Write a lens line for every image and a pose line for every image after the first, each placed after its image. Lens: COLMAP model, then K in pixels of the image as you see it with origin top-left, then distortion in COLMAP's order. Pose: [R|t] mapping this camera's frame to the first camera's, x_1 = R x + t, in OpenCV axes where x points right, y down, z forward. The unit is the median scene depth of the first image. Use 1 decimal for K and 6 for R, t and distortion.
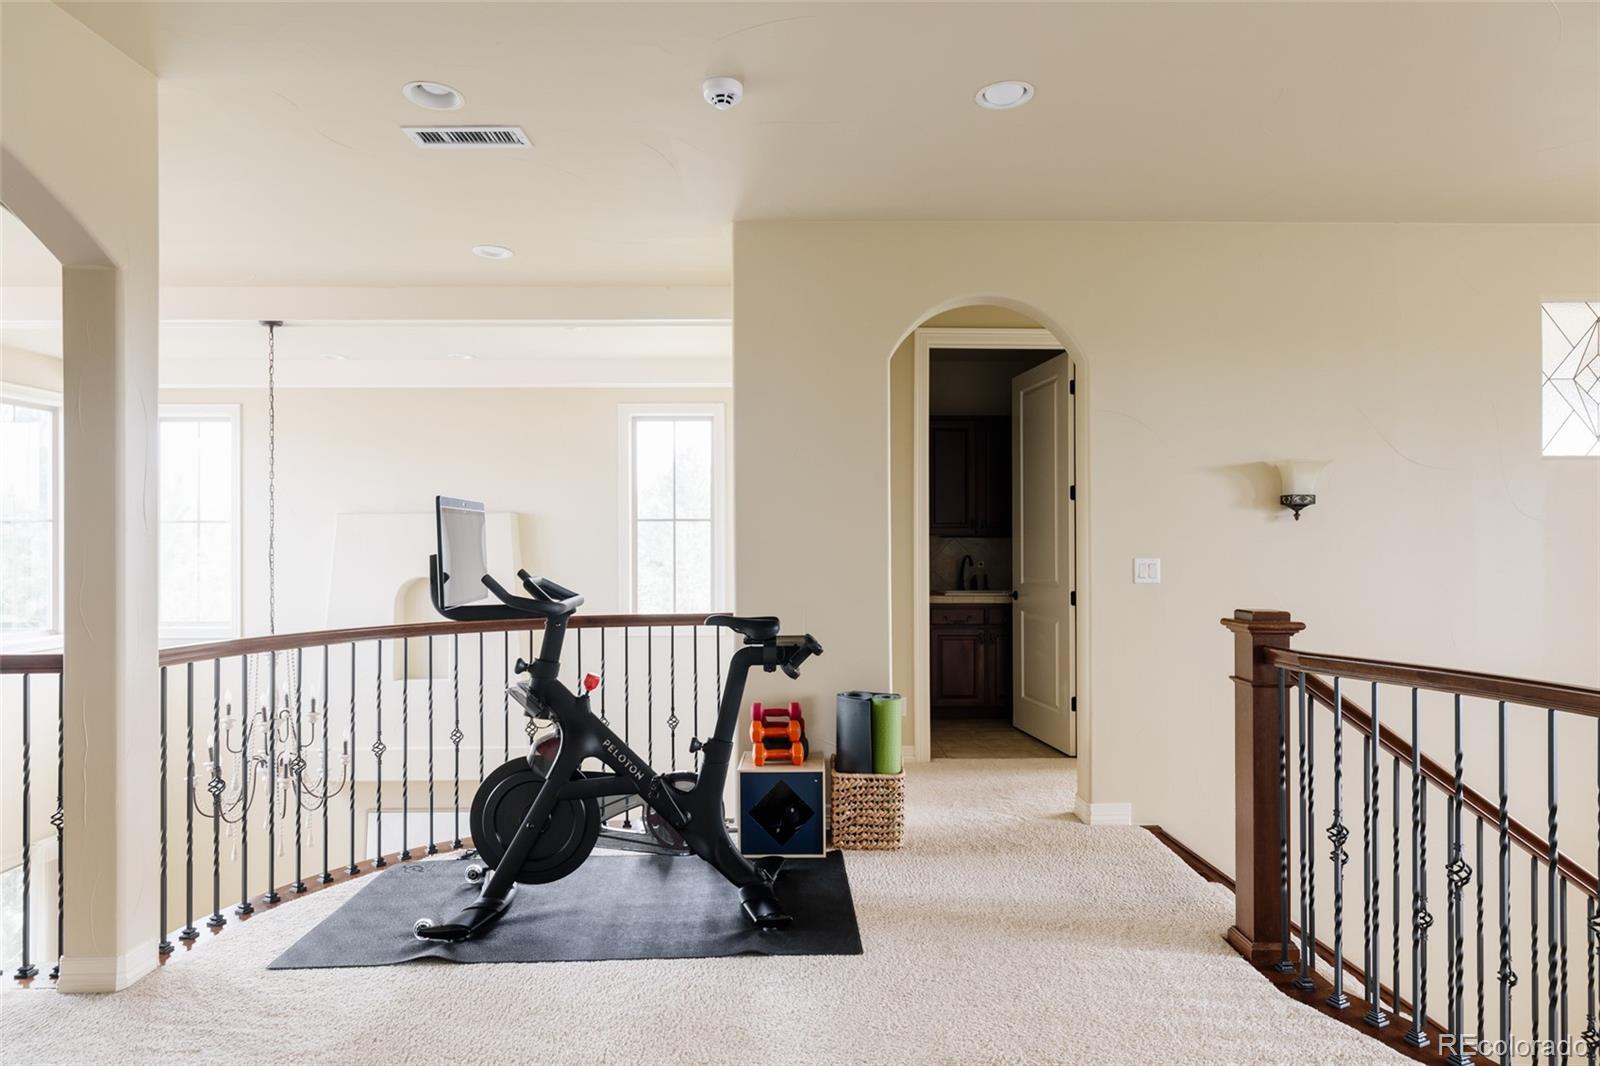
lens RADIAL K [[926.0, 0, 800.0], [0, 926.0, 533.0], [0, 0, 1]] dist [0.002832, 0.001263]
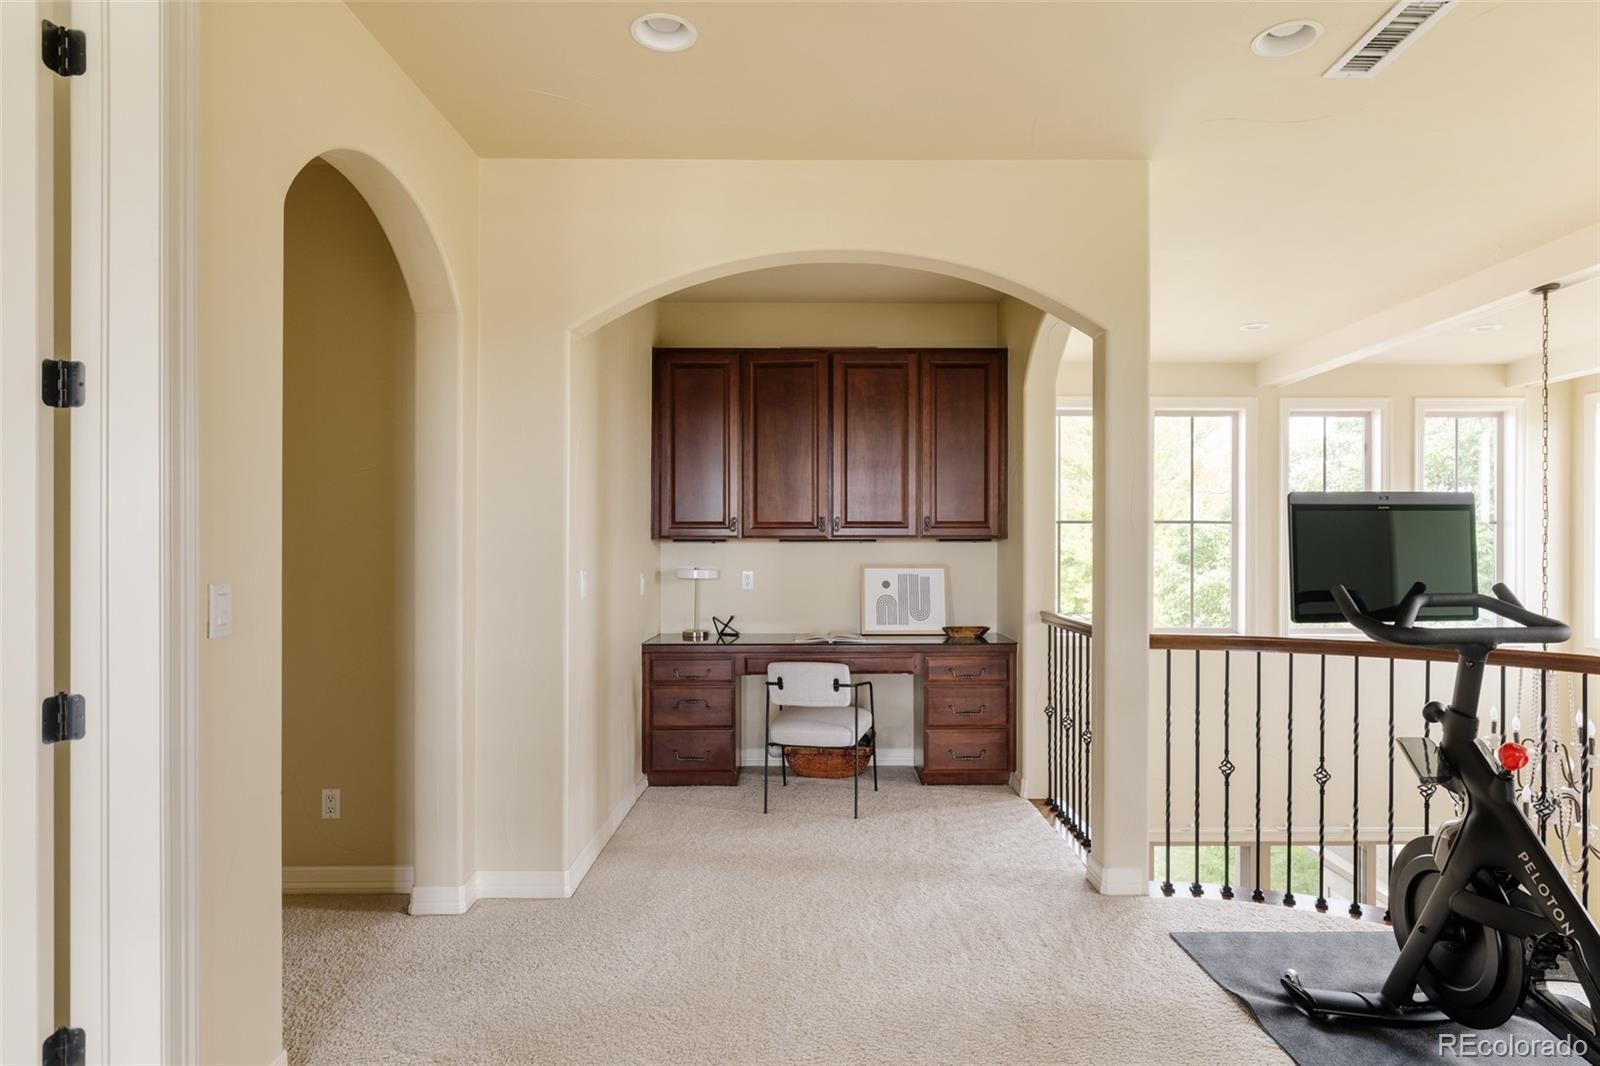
lens RADIAL K [[913.2, 0, 799.0], [0, 913.2, 542.5], [0, 0, 1]] dist [-0.000035, -0.001711]
pose [[-0.023400, 0.002643, -0.999723, 0.436494], [0.000568, 0.999996, 0.002630, 0.006526], [0.999726, -0.000506, -0.023401, 0.512724]]
